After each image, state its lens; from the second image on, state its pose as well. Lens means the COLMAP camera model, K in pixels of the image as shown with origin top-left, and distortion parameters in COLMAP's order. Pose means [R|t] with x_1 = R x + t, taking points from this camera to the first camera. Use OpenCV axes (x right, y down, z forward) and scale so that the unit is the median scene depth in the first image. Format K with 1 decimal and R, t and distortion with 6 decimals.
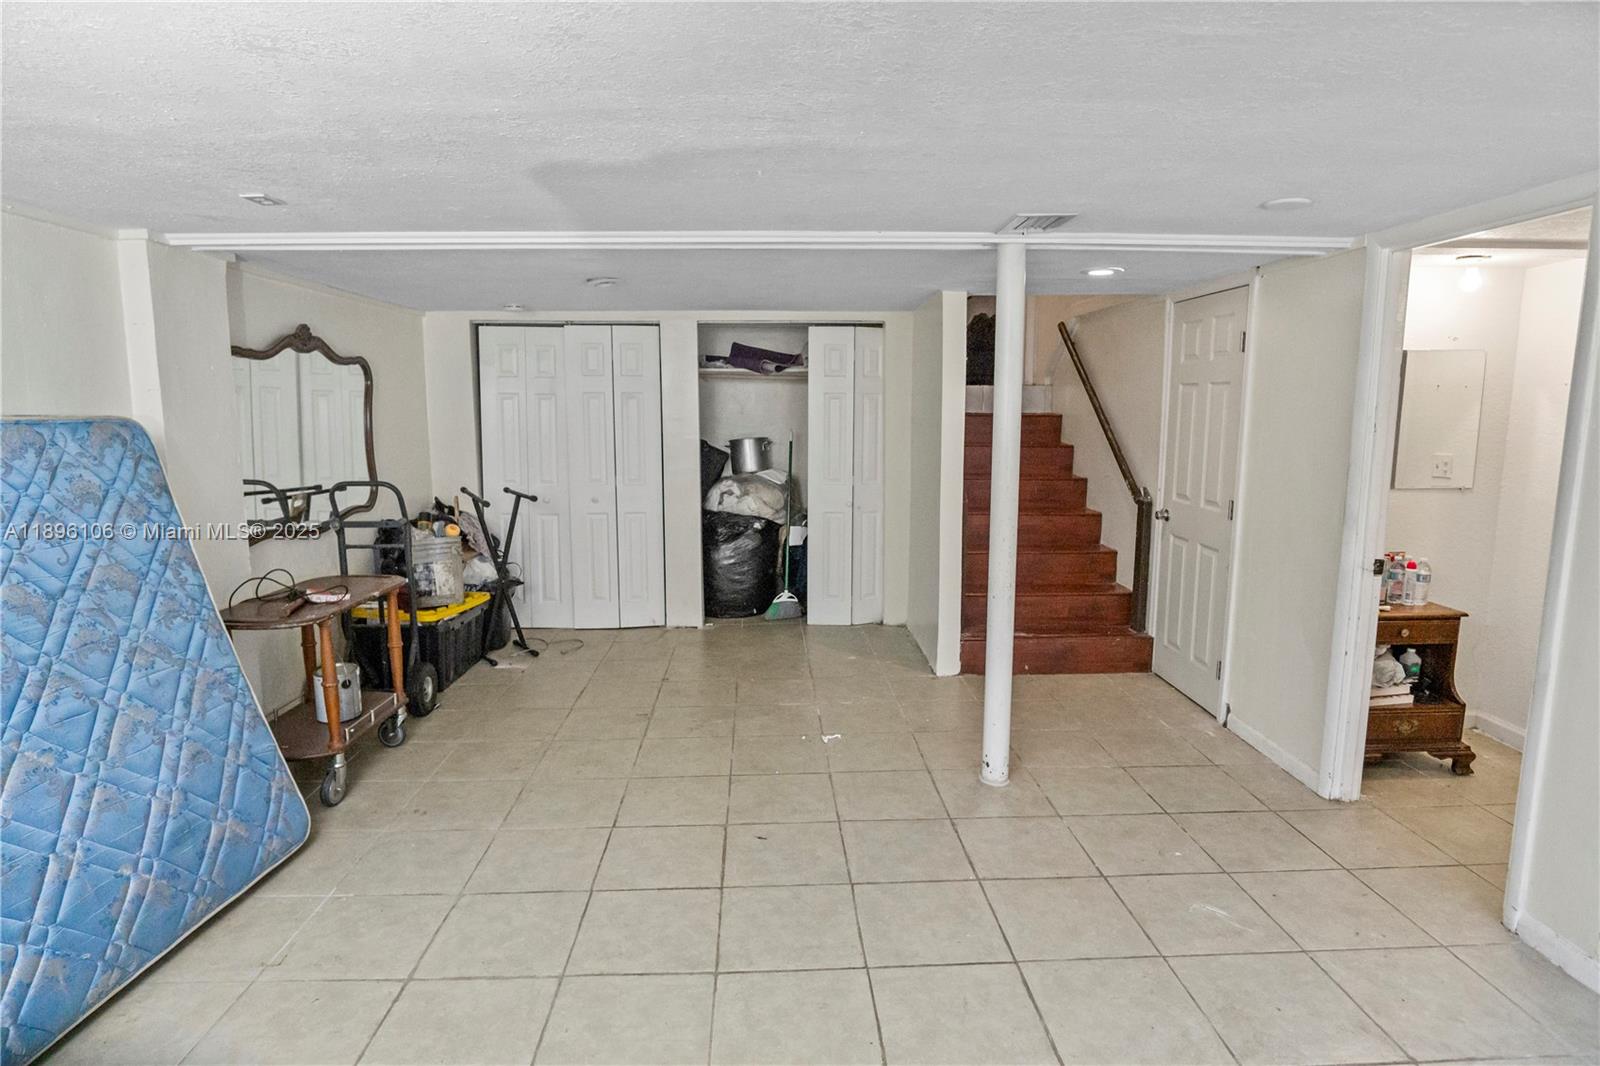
lens RADIAL K [[860.5, 0, 800.0], [0, 860.5, 533.0], [0, 0, 1]] dist [-0.033476, 0.009463]
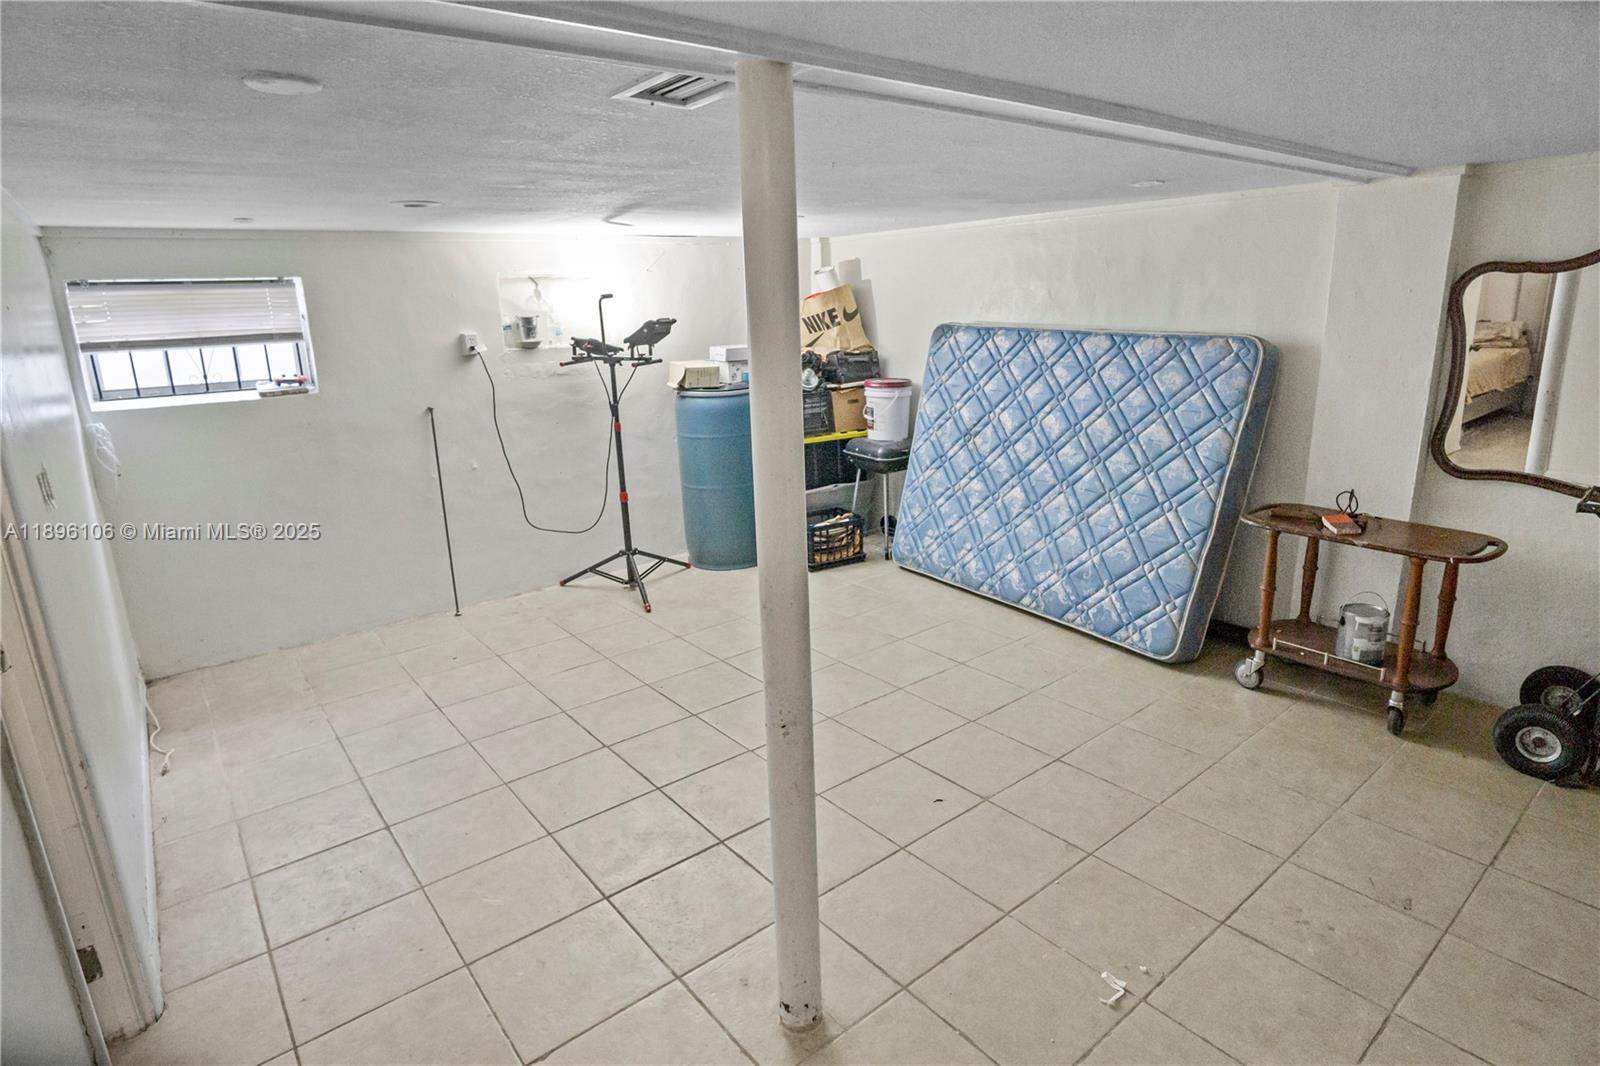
lens RADIAL K [[860.5, 0, 800.0], [0, 860.5, 533.0], [0, 0, 1]] dist [-0.033476, 0.009463]
pose [[-0.809462, 0.178734, -0.559308, 0.570761], [-0.055128, 0.925204, 0.375444, -0.284489], [0.584578, 0.334741, -0.739064, 1.507301]]
